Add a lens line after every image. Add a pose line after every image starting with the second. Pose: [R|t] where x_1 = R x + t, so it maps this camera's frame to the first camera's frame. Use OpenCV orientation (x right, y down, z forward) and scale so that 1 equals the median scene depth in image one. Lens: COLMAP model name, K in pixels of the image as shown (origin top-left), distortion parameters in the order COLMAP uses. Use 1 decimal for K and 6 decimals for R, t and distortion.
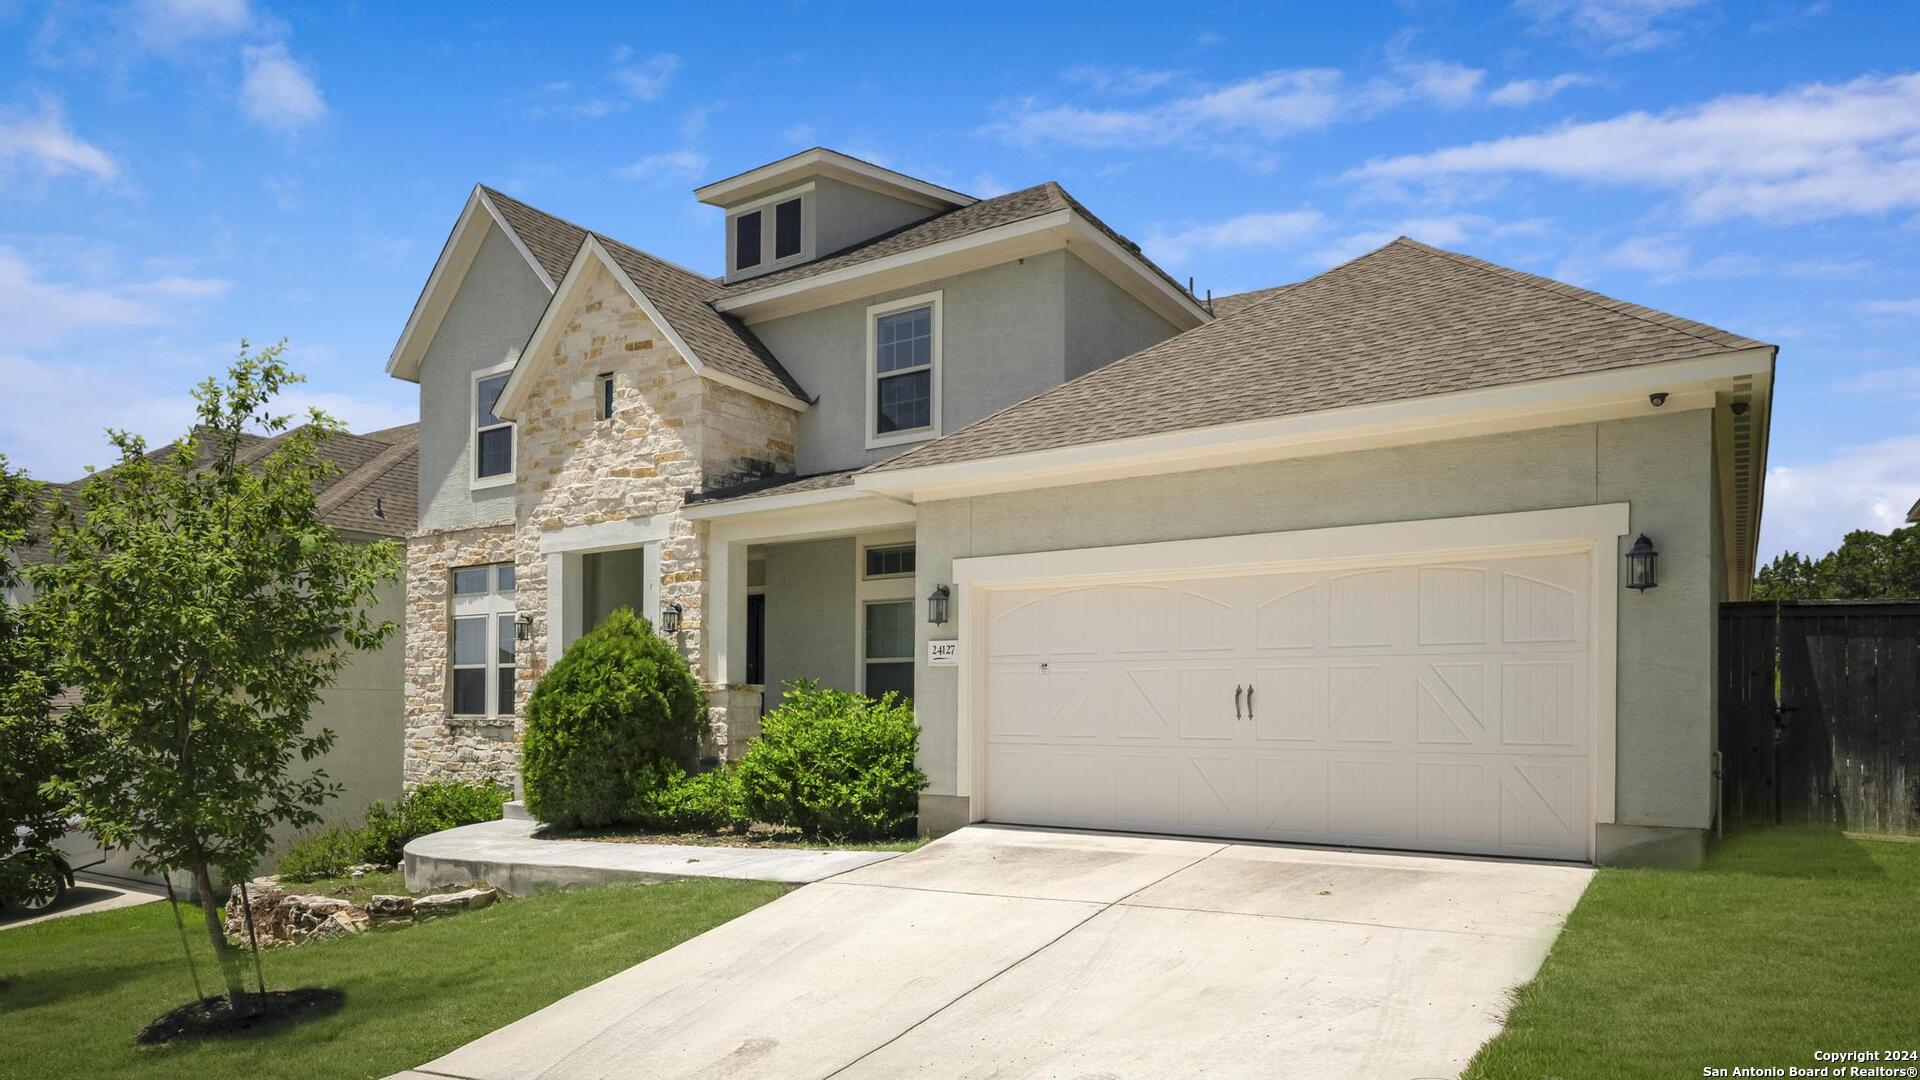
lens RADIAL K [[776.3, 0, 959.0], [0, 776.3, 536.6], [0, 0, 1]] dist [-0.001850, -0.000035]
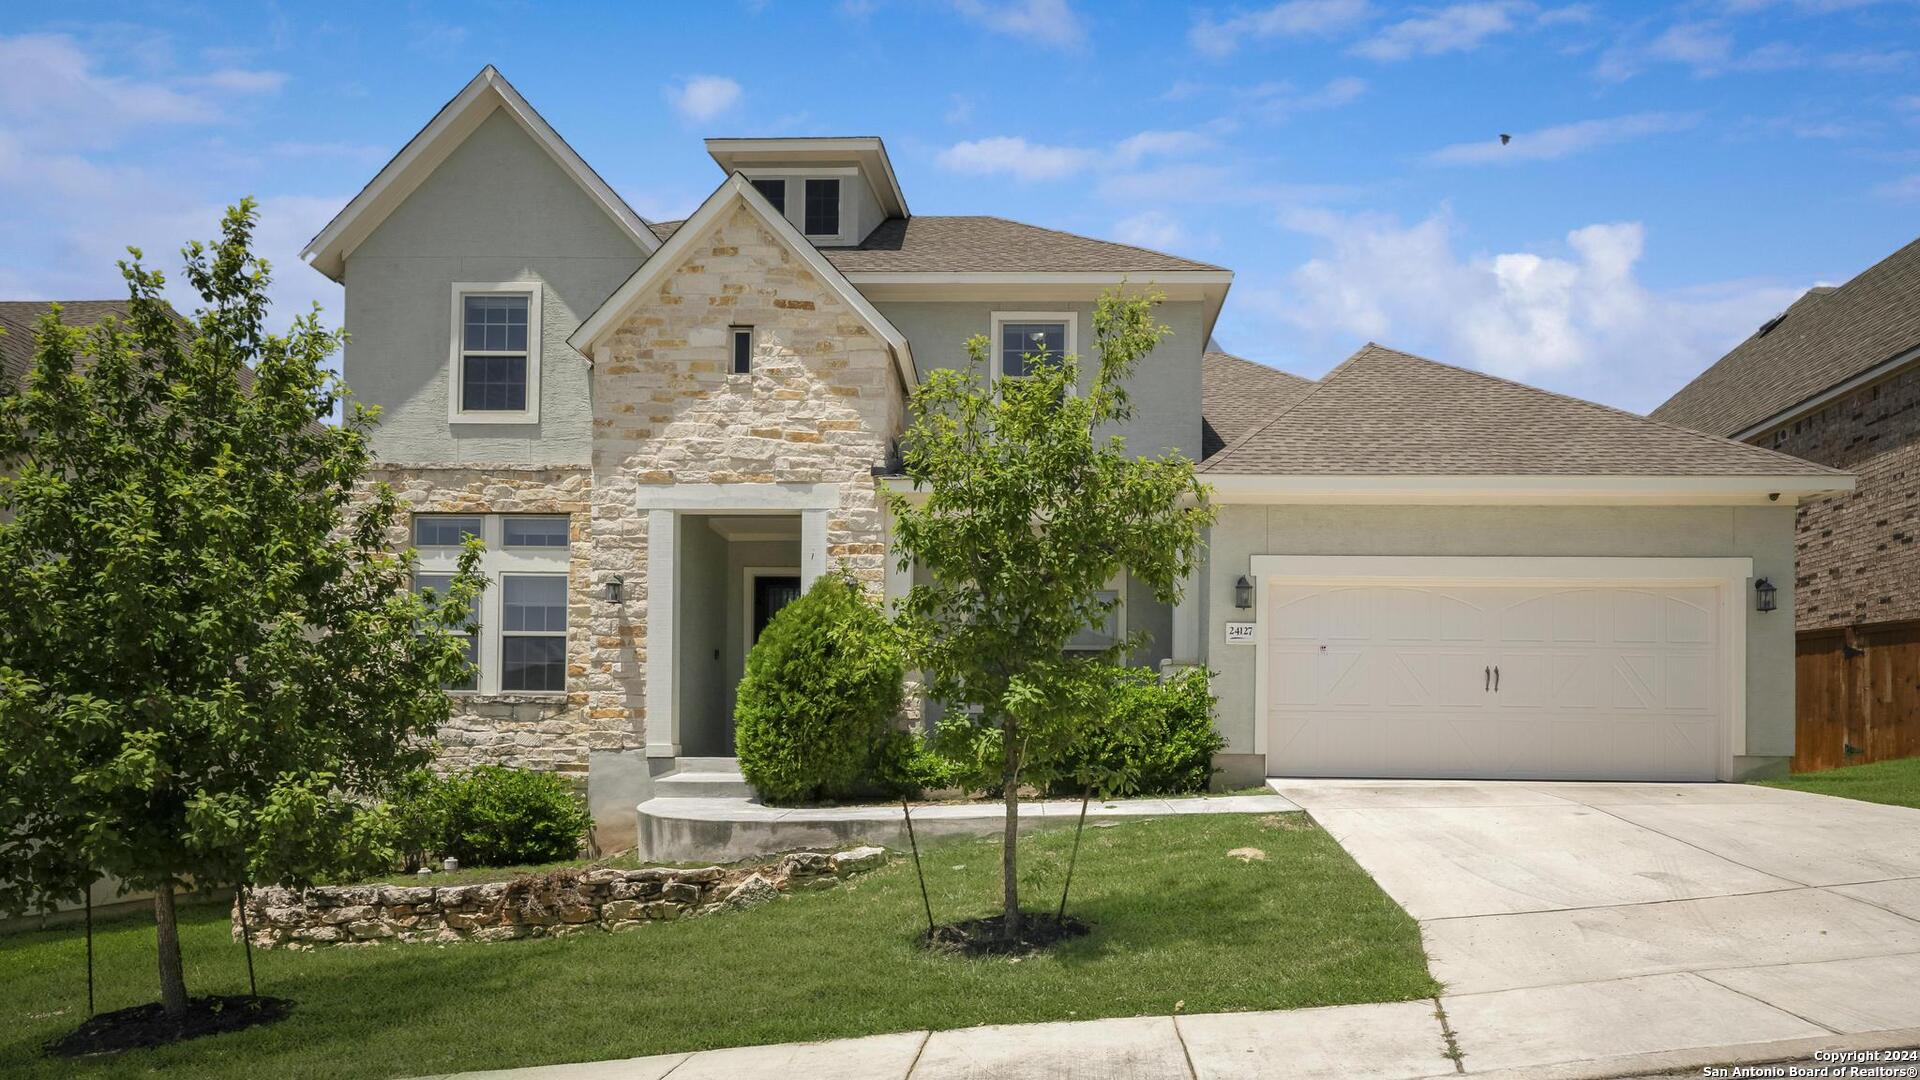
lens RADIAL K [[776.3, 0, 957.1], [0, 776.3, 544.0], [0, 0, 1]] dist [-0.001850, -0.000035]
pose [[0.930194, 0.099885, 0.353216, -0.537737], [-0.095202, 0.994986, -0.030657, 0.058299], [-0.354507, -0.005110, 0.935040, 0.033380]]
